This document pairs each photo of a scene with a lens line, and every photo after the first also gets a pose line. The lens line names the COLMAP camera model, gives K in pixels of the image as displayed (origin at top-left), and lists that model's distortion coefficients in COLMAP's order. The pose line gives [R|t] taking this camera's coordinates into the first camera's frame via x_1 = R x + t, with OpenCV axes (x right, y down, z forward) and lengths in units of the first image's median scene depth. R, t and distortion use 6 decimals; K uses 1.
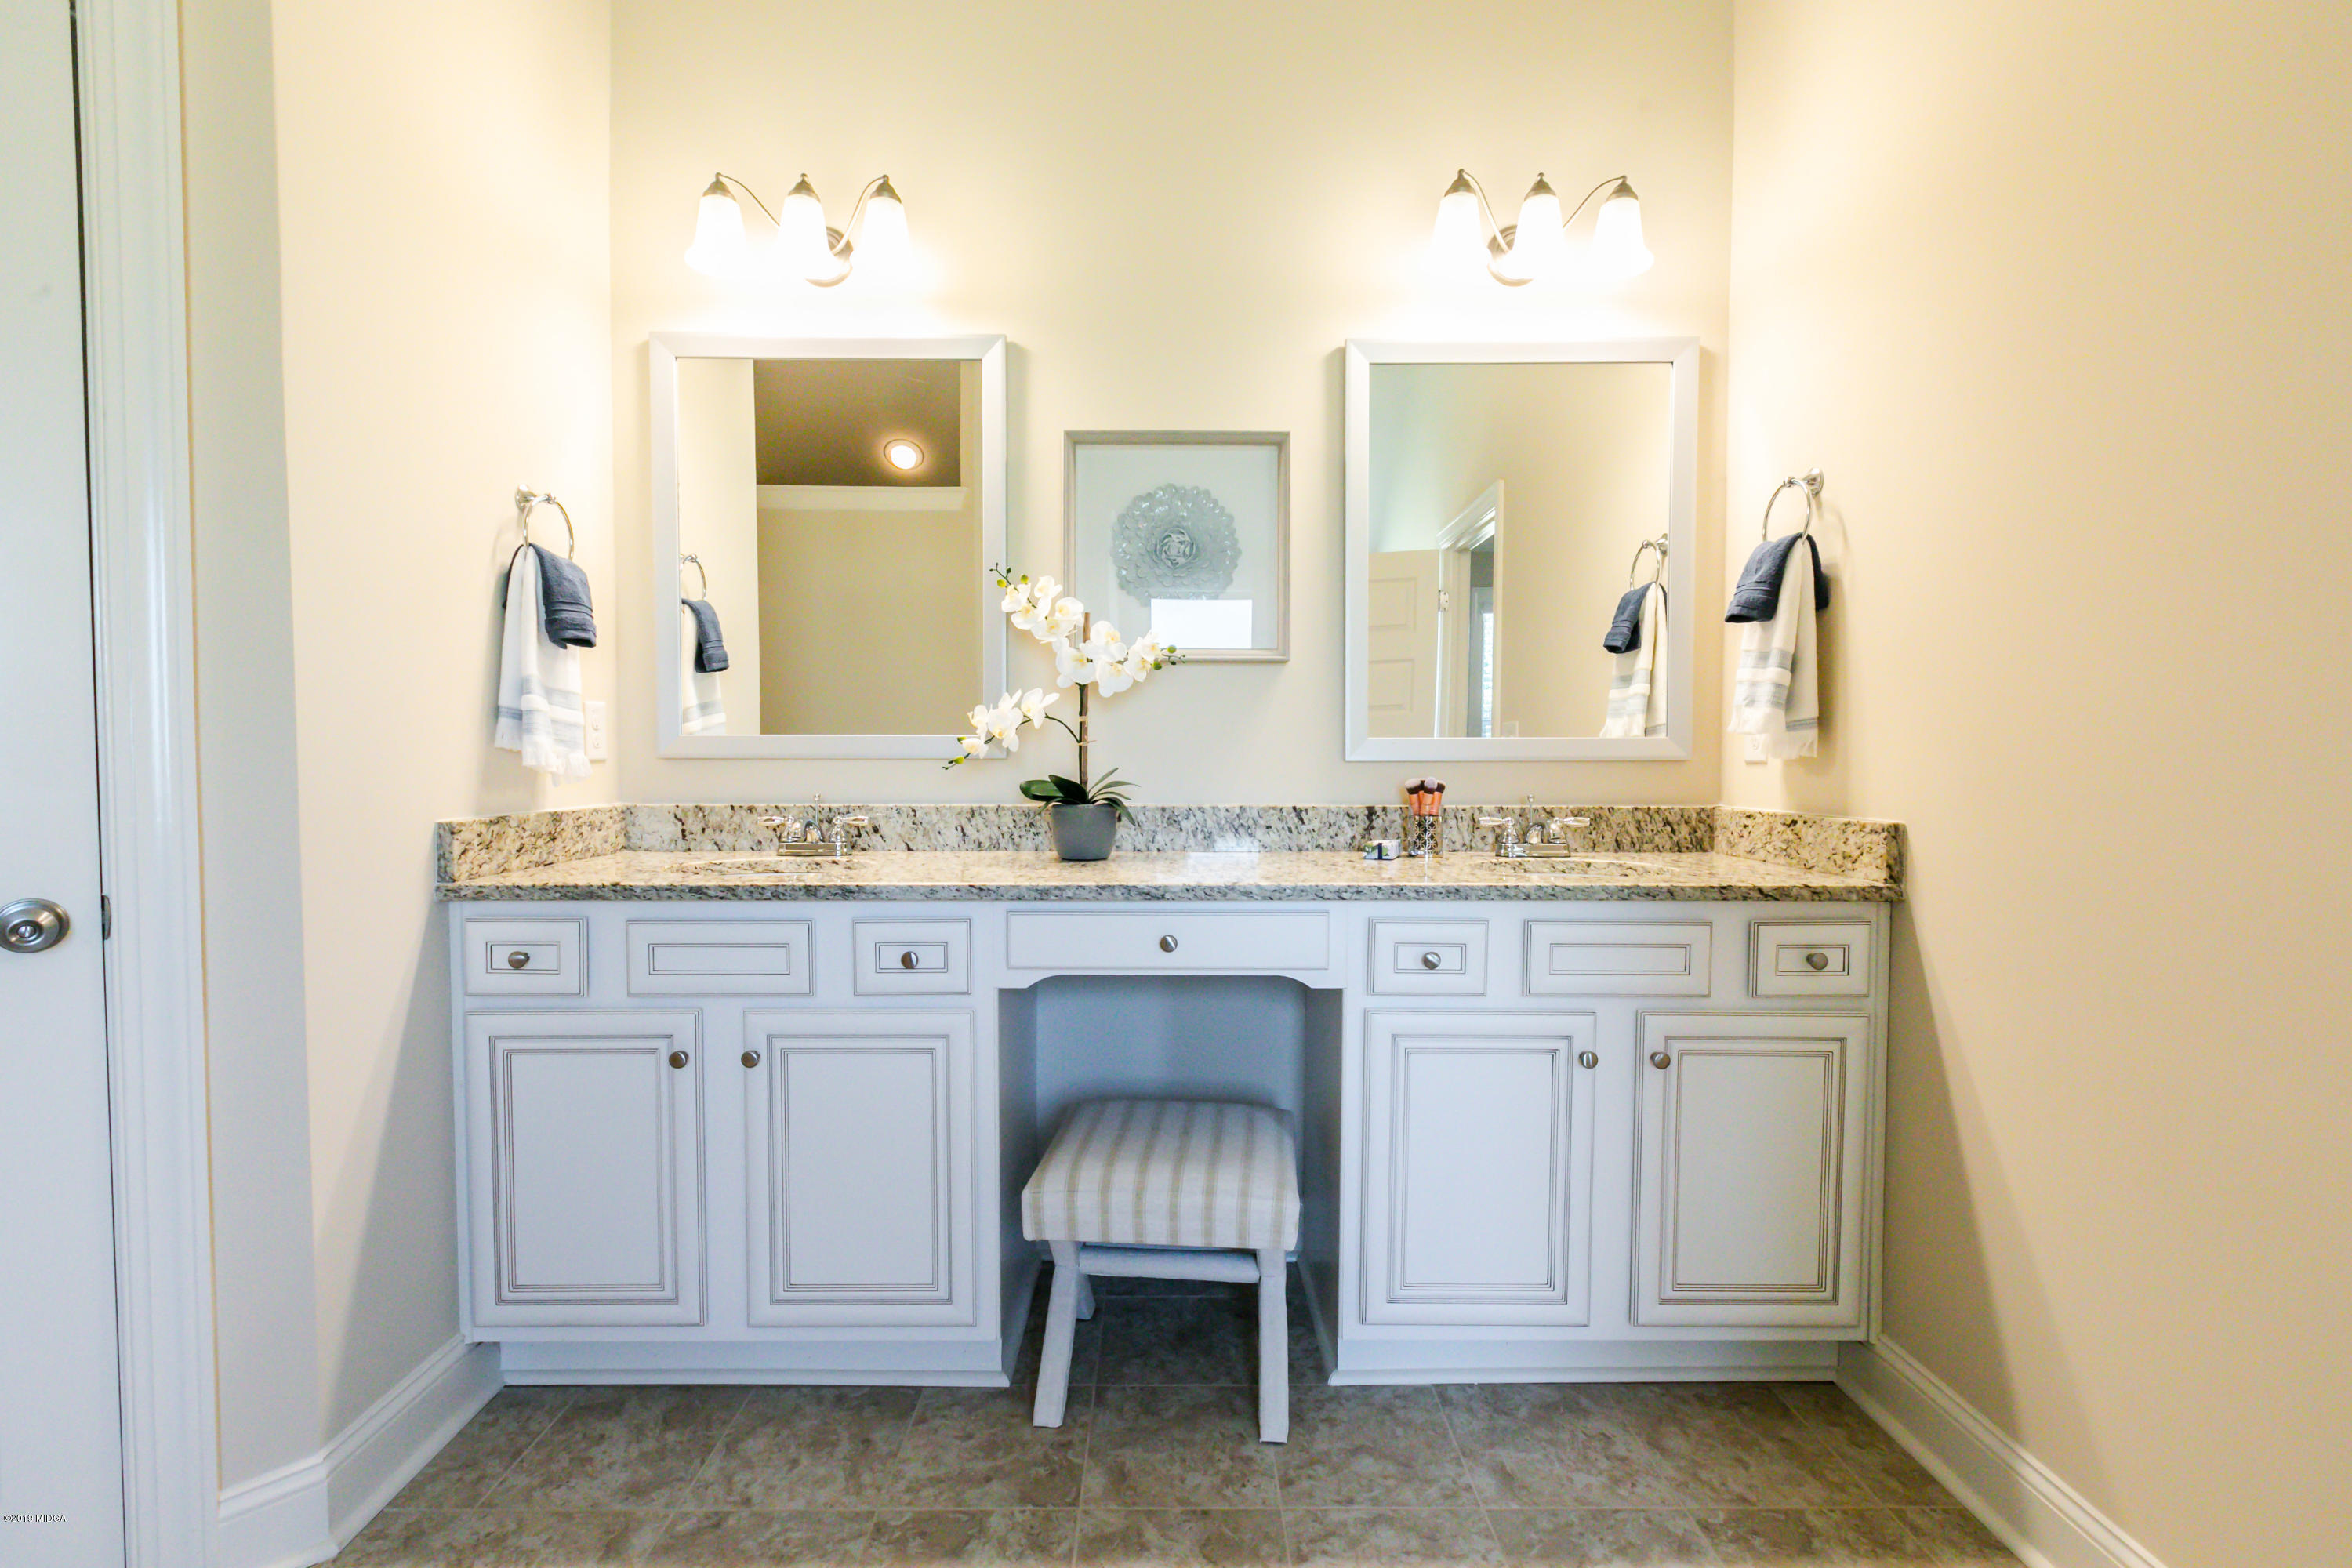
lens RADIAL K [[1033.2, 0, 1163.3], [0, 1033.2, 788.9], [0, 0, 1]] dist [0.001771, -0.001035]
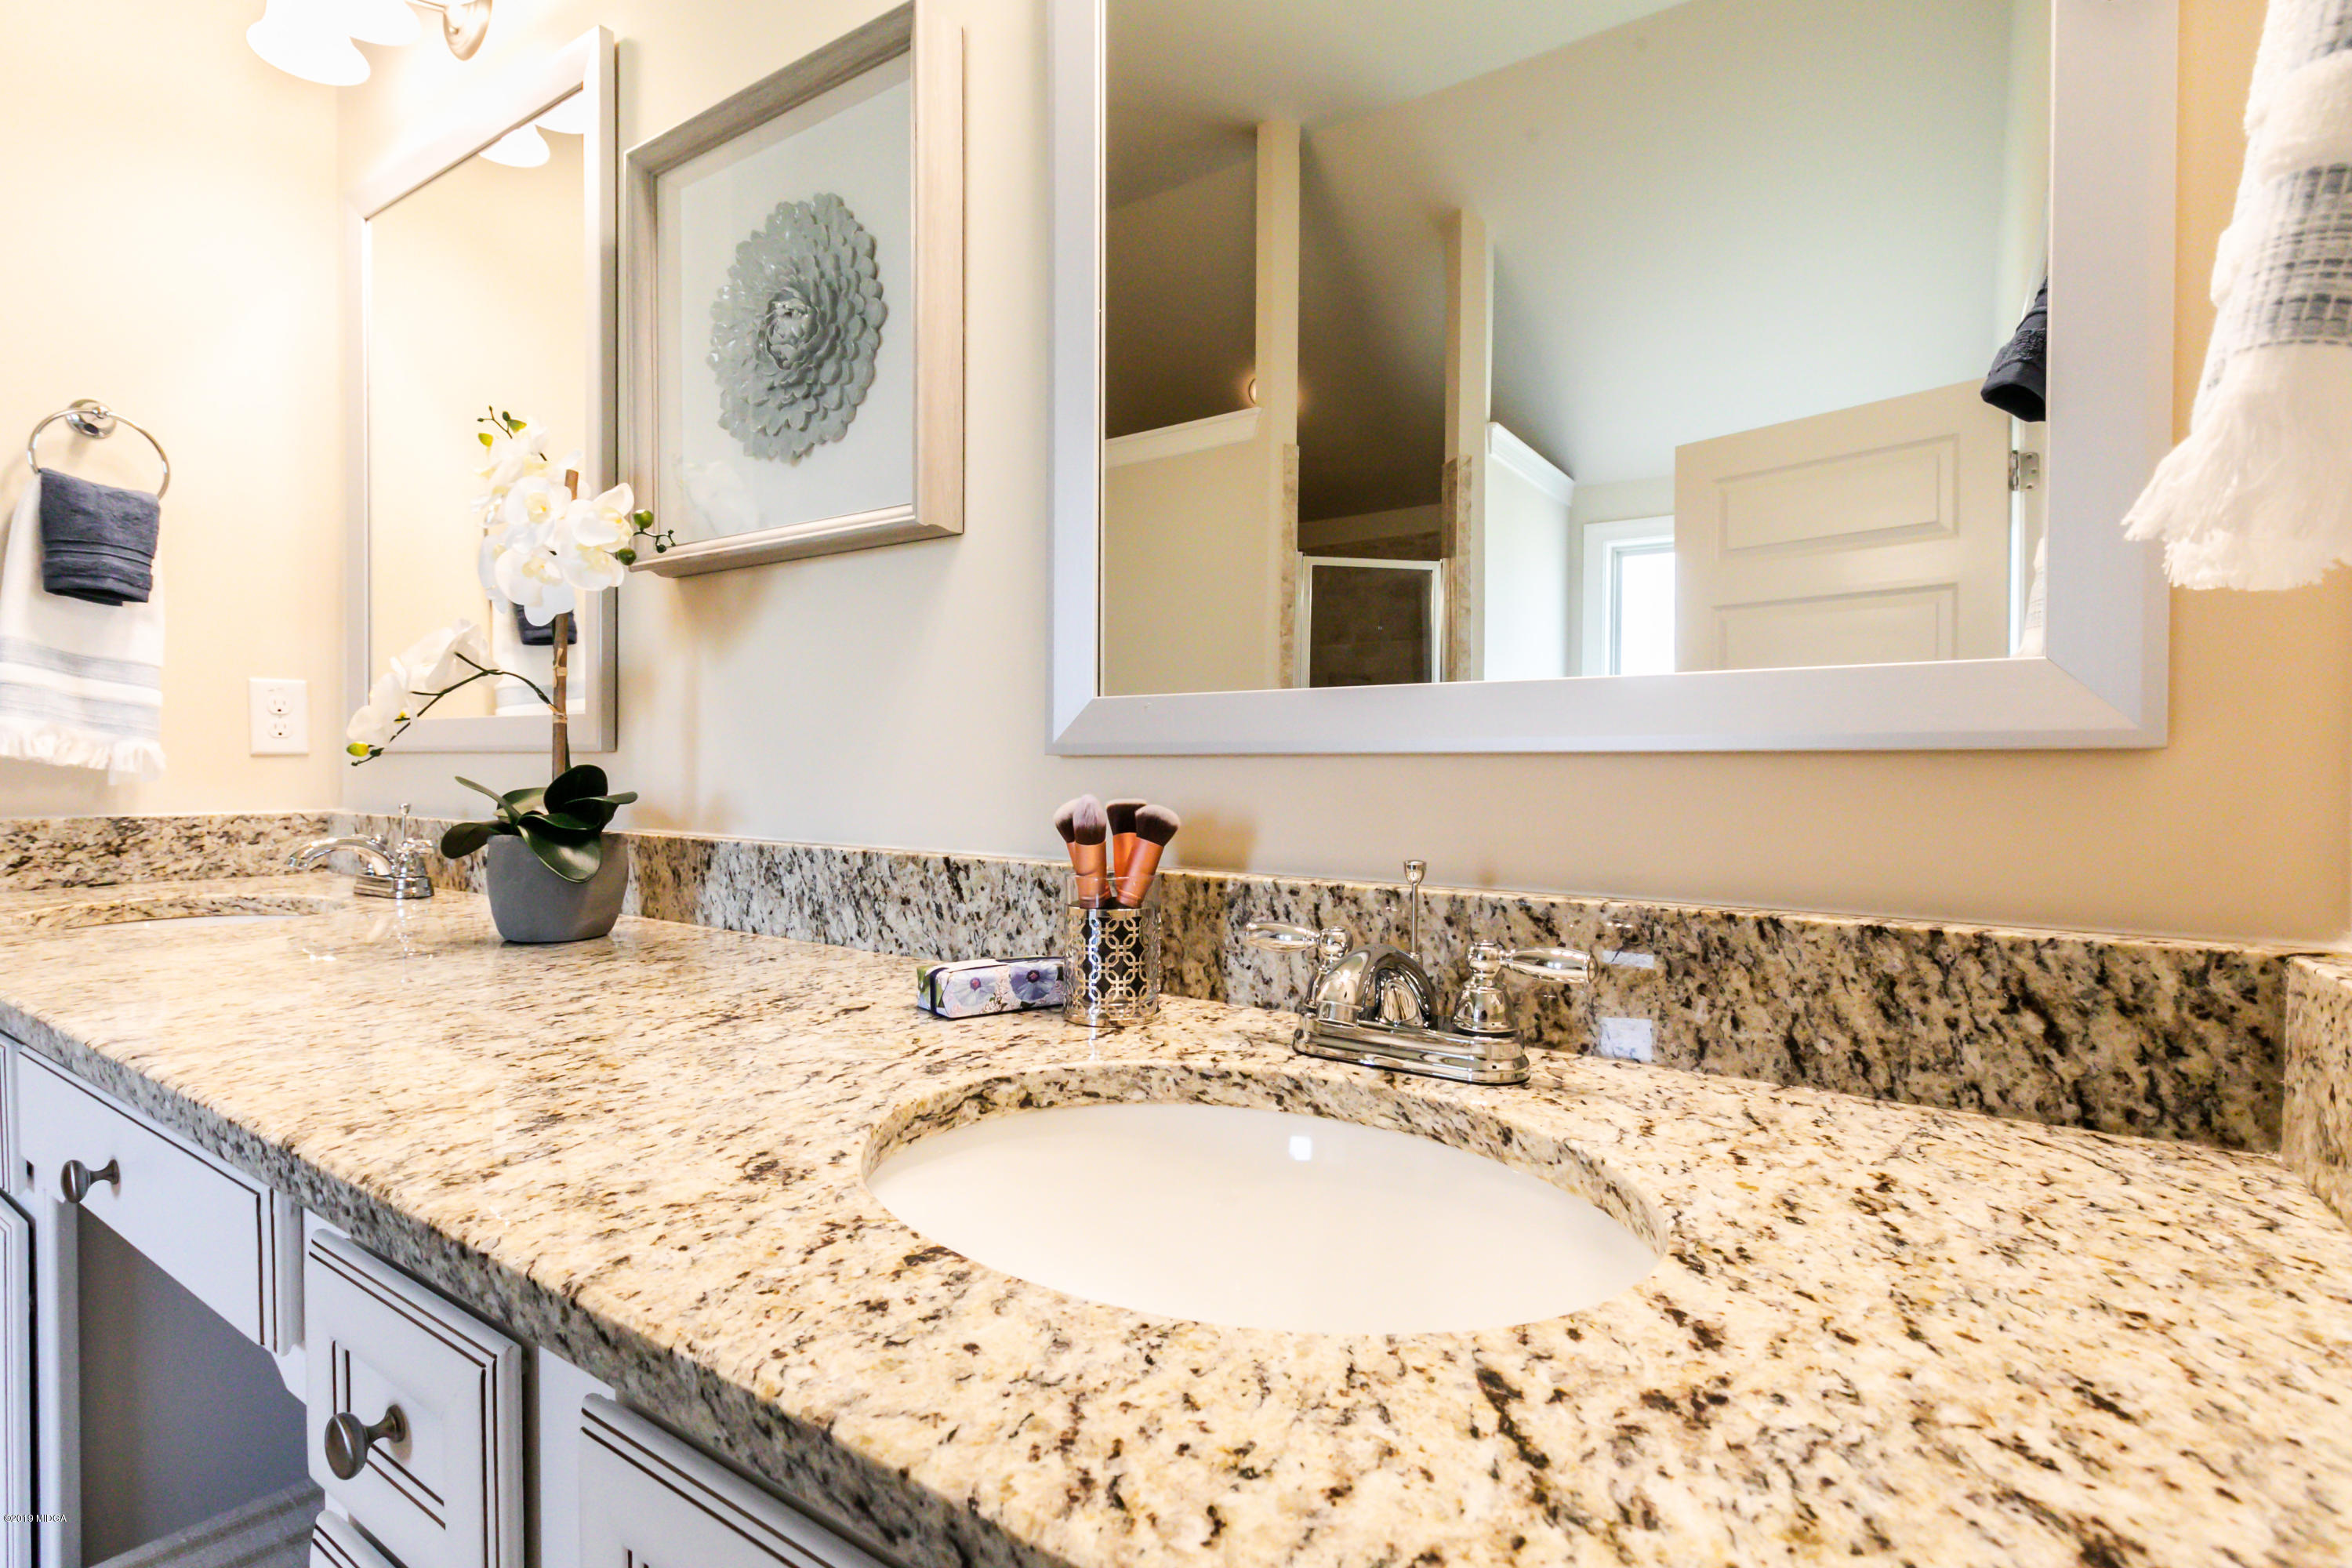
lens RADIAL K [[1079.2, 0, 1196.4], [0, 1079.2, 785.9], [0, 0, 1]] dist [0.000160, -0.000472]
pose [[0.833113, 0.014080, -0.552923, 0.529982], [-0.026246, 0.999556, -0.014092, -0.011198], [0.552479, 0.026252, 0.833113, 0.767046]]
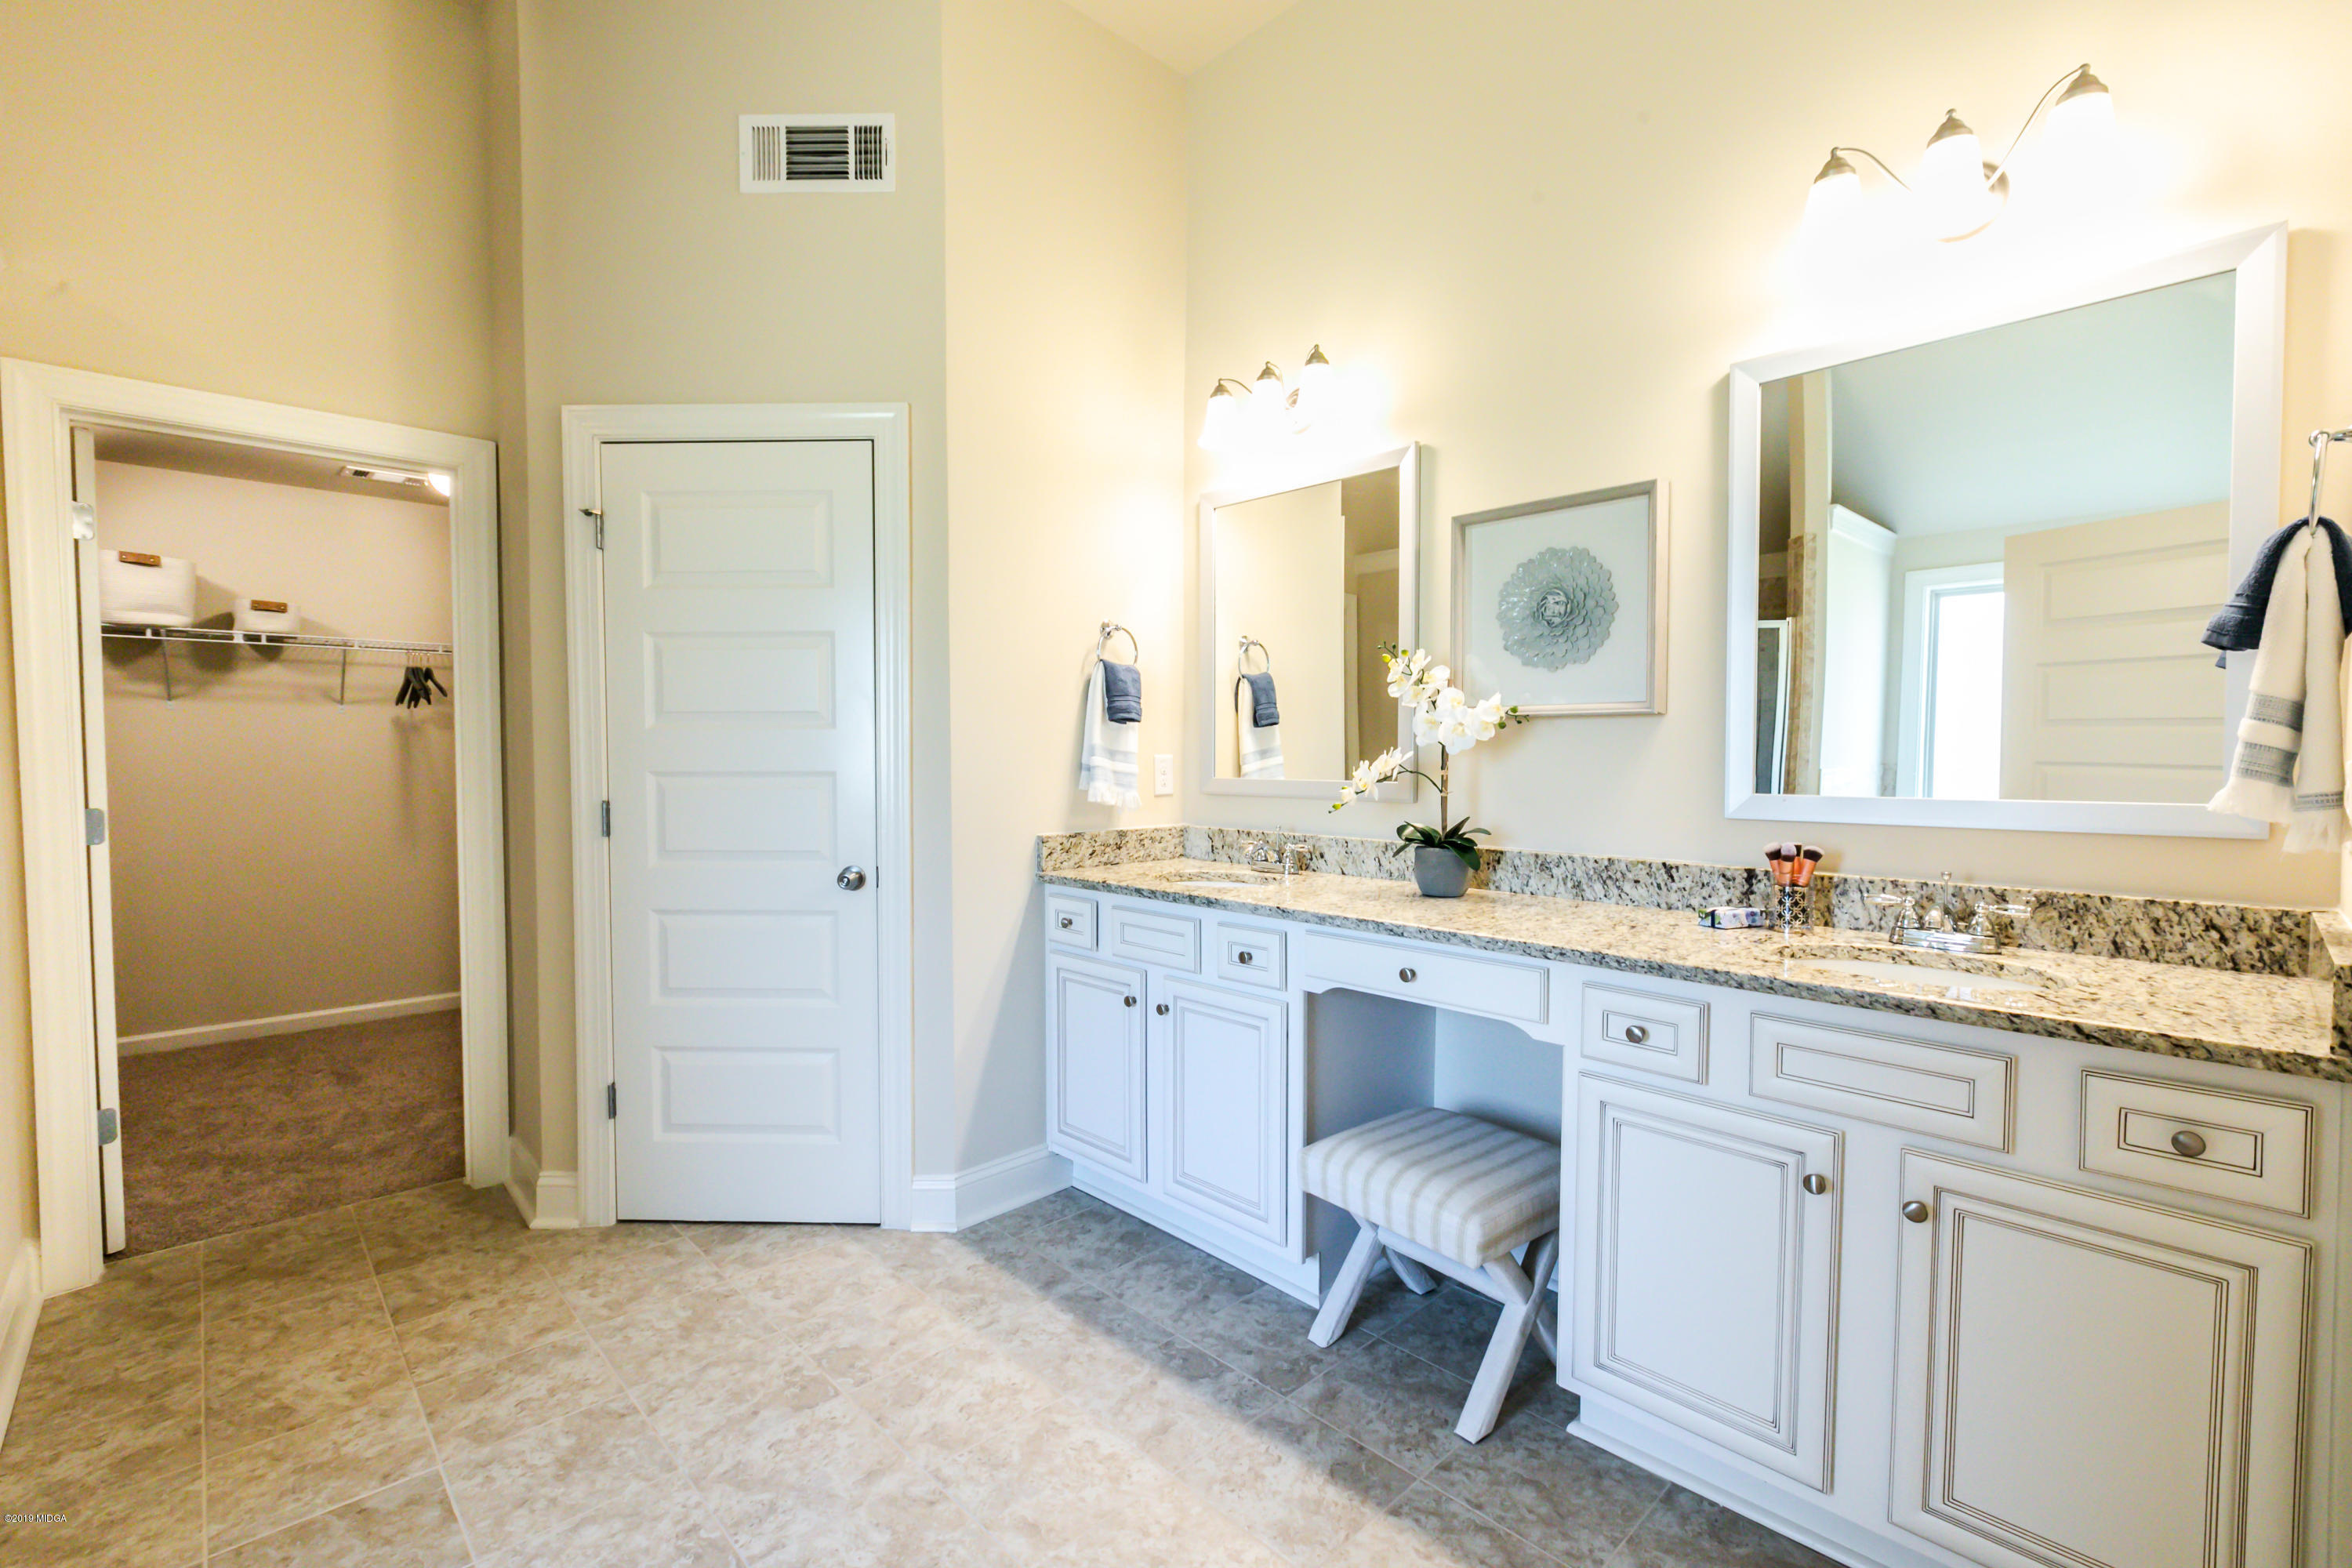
lens RADIAL K [[1033.2, 0, 1185.2], [0, 1033.2, 783.3], [0, 0, 1]] dist [0.001771, -0.001035]
pose [[0.690341, 0.021857, -0.723154, 0.584187], [-0.024307, 0.999680, 0.007010, -0.060265], [0.723076, 0.012738, 0.690651, 0.007298]]
